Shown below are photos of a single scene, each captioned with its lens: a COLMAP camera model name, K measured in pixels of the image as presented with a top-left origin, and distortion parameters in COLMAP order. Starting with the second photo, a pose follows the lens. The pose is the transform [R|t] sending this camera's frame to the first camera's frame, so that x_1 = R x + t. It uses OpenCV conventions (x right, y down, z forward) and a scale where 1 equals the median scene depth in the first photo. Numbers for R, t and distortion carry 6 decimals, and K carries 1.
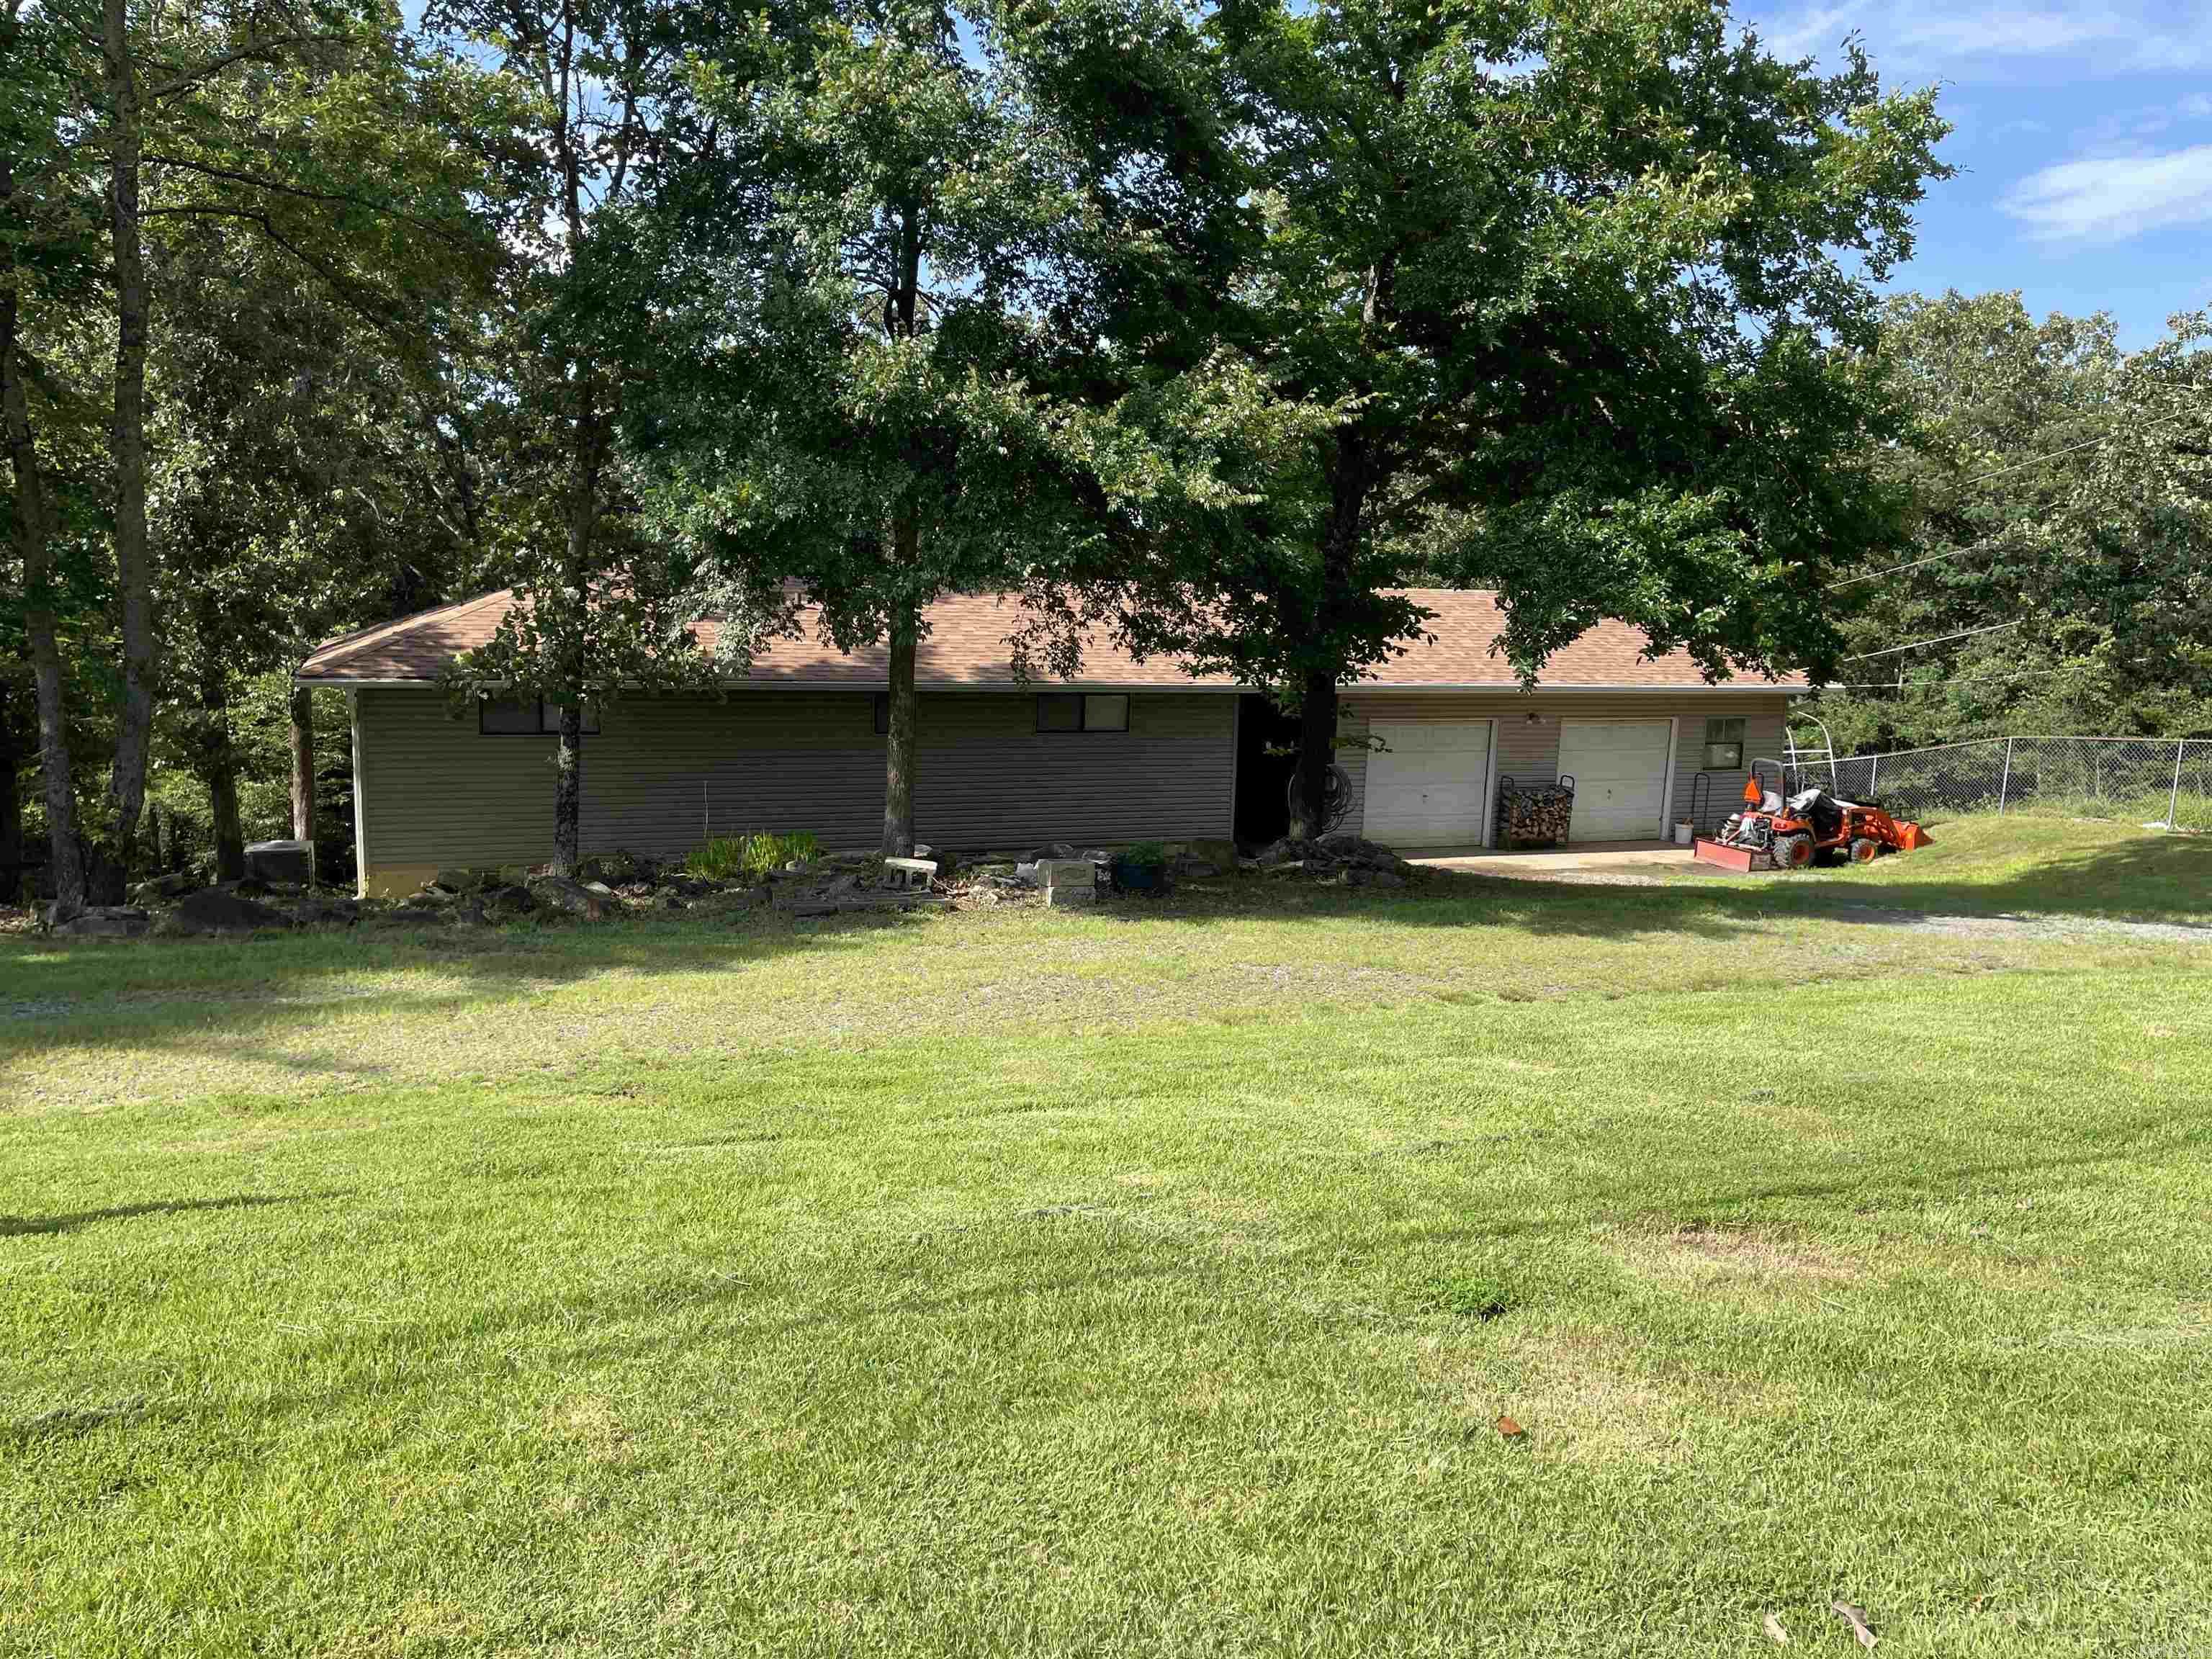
lens RADIAL K [[1659.1, 0, 1111.9], [0, 1659.1, 826.4], [0, 0, 1]] dist [0.076131, -0.095822]
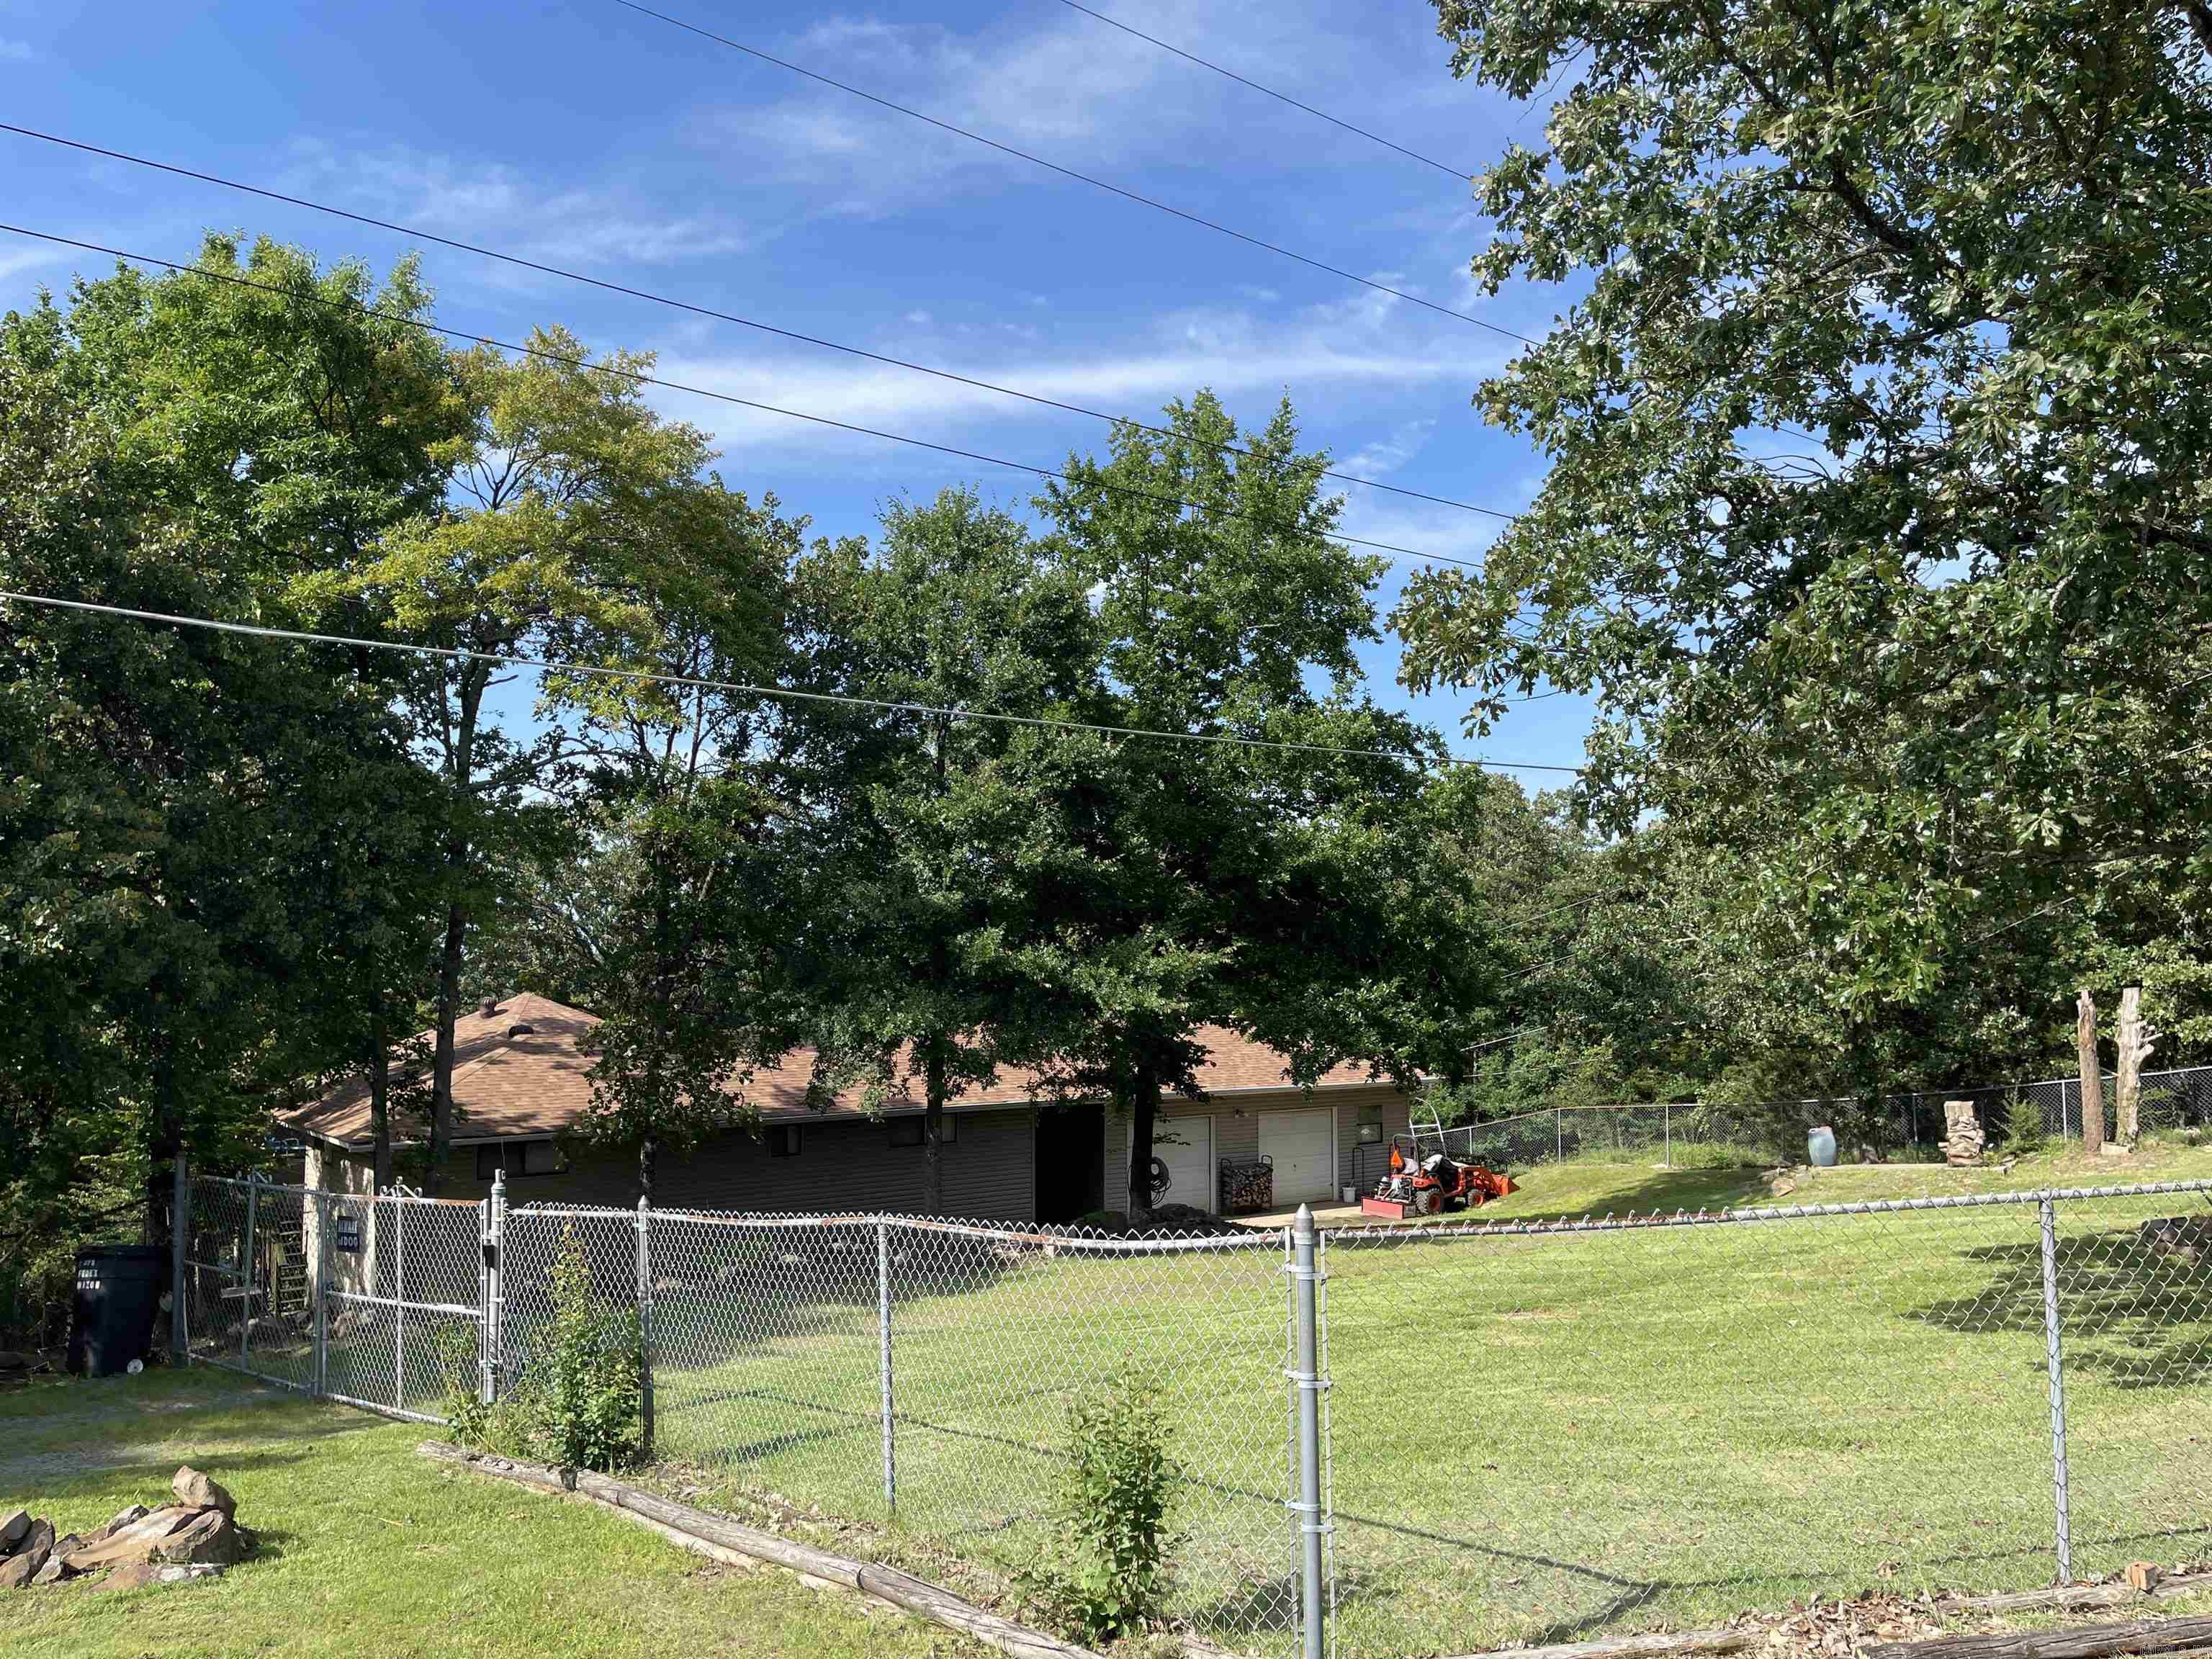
lens RADIAL K [[1659.1, 0, 1109.2], [0, 1659.1, 834.3], [0, 0, 1]] dist [0.076131, -0.095822]
pose [[0.969735, -0.018643, 0.243449, -0.272328], [0.074212, 0.972413, -0.221145, 0.007885], [-0.232610, 0.232519, 0.944366, -0.465626]]
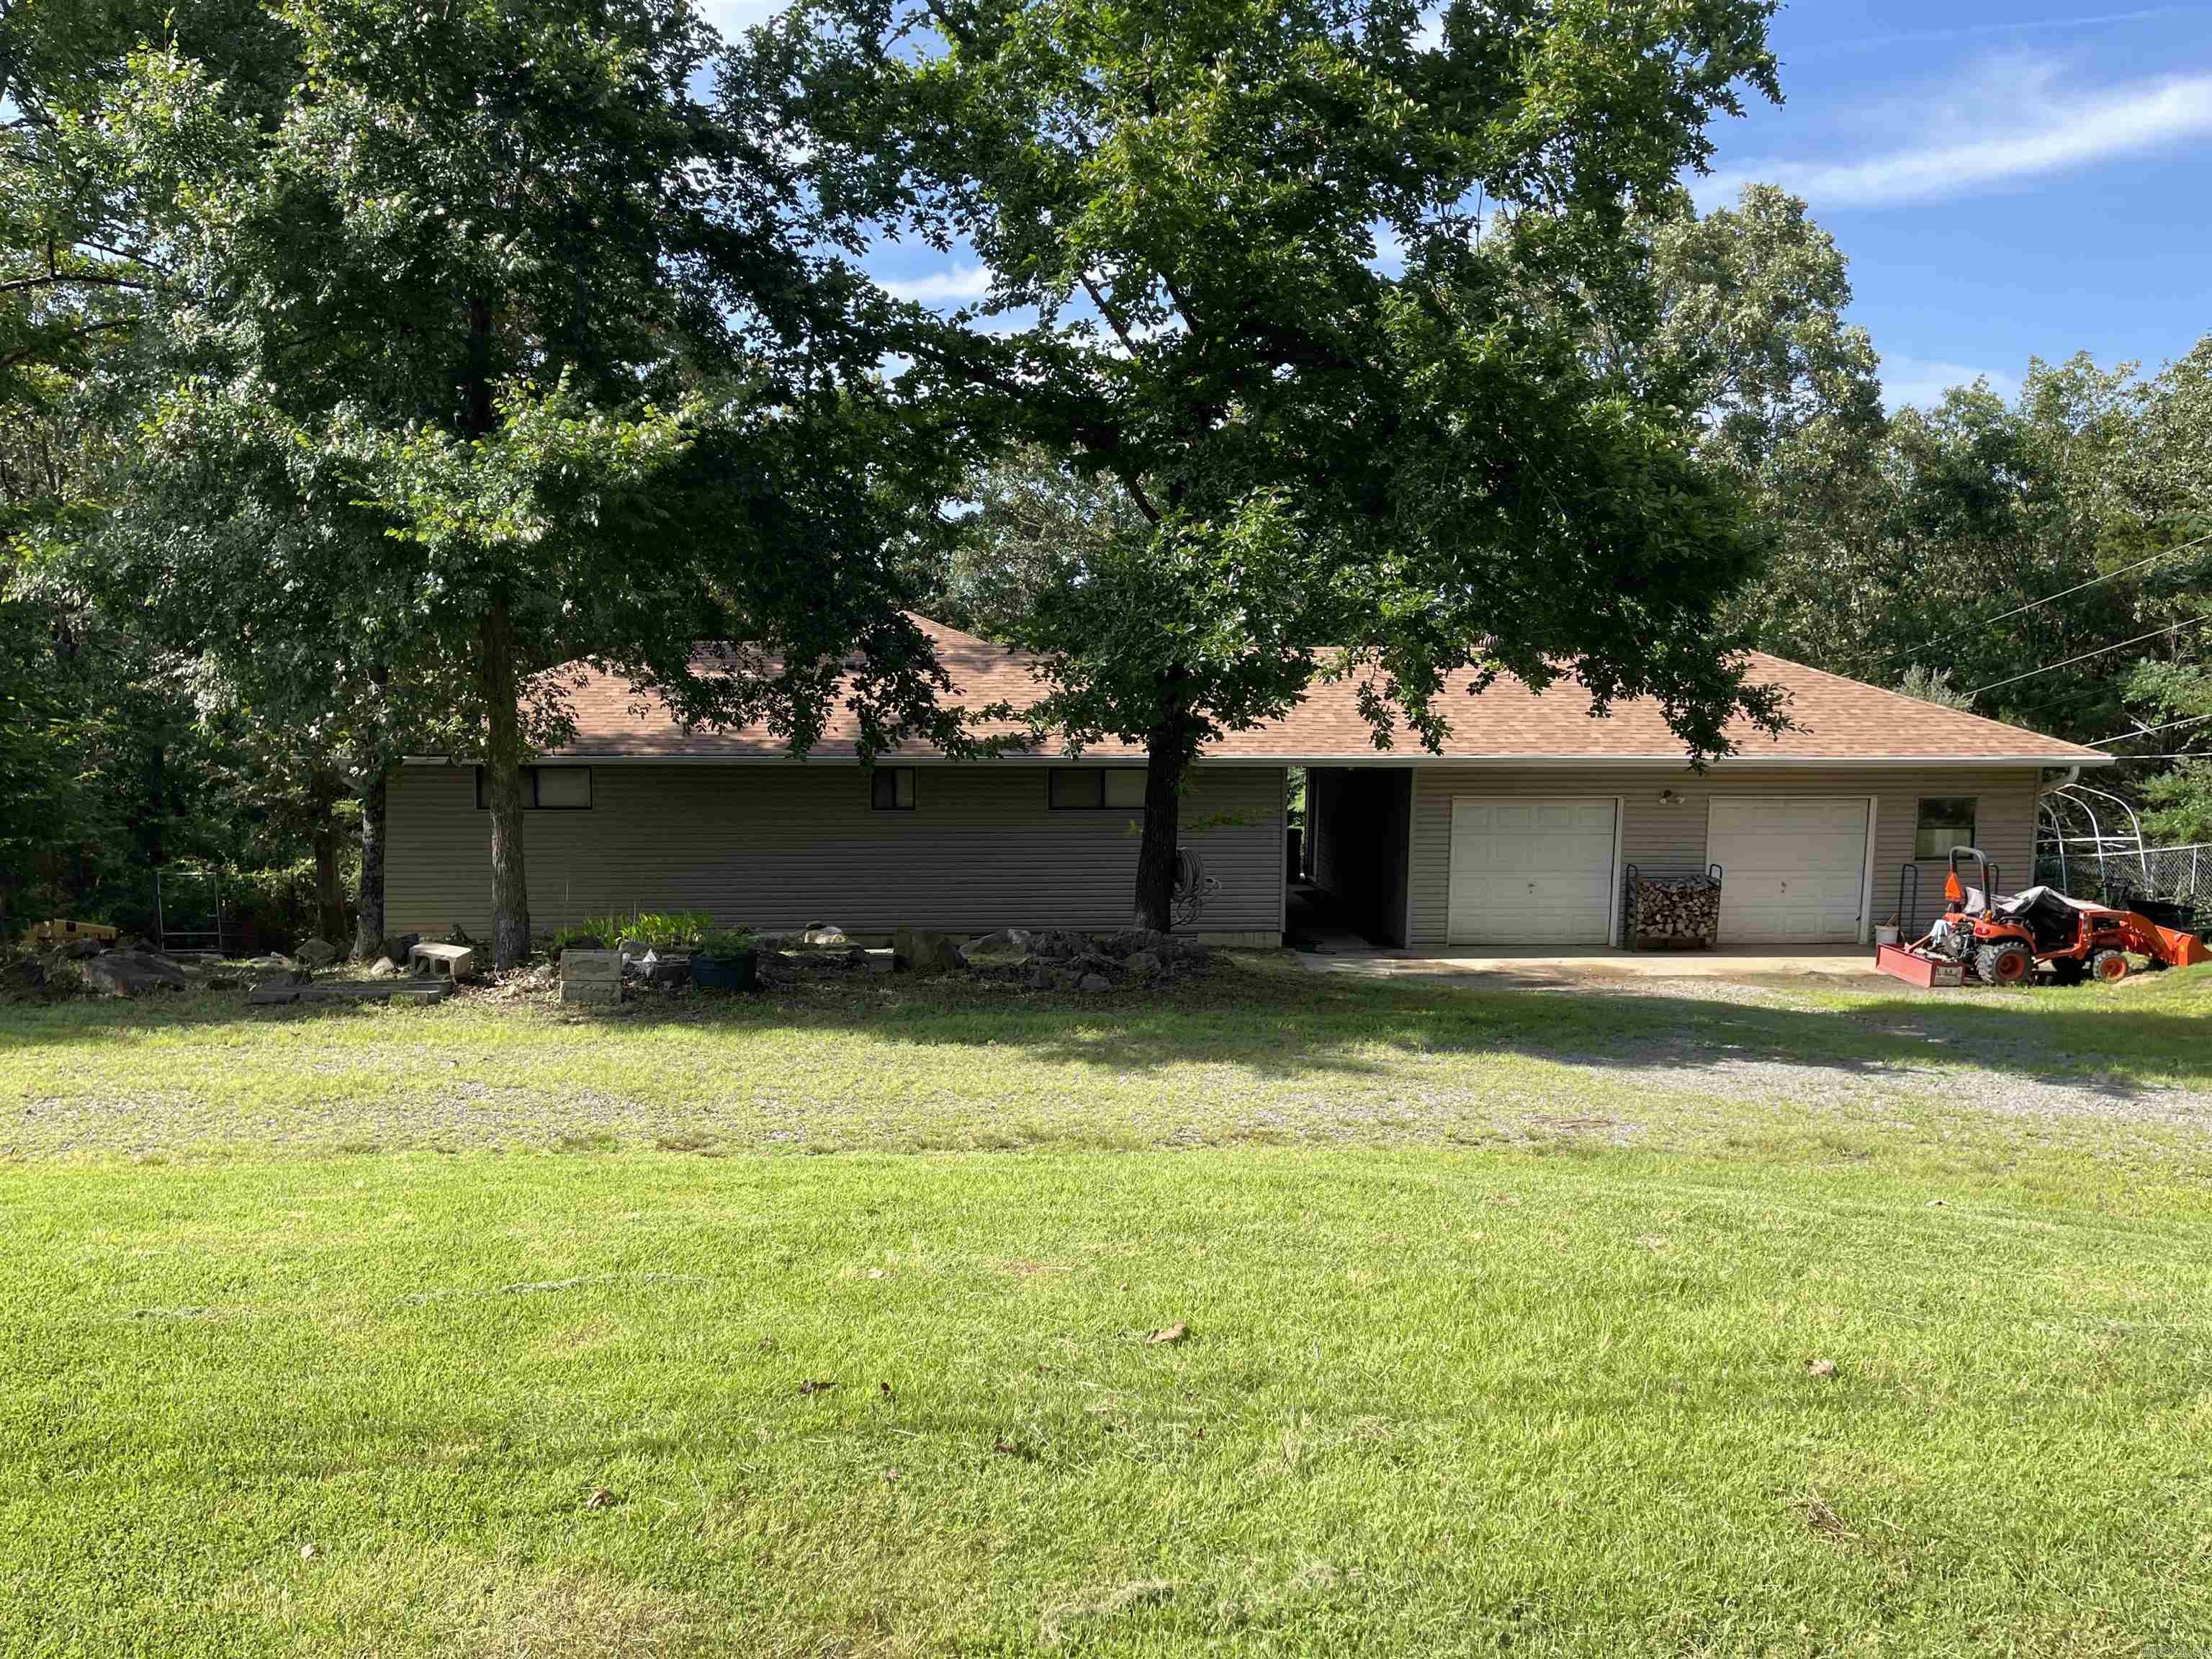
lens RADIAL K [[1659.1, 0, 1100.9], [0, 1659.1, 847.1], [0, 0, 1]] dist [0.076131, -0.095822]
pose [[0.953886, 0.011329, -0.299954, 0.371546], [-0.021616, 0.999286, -0.030998, -0.010166], [0.299389, 0.036053, 0.953450, 0.165974]]
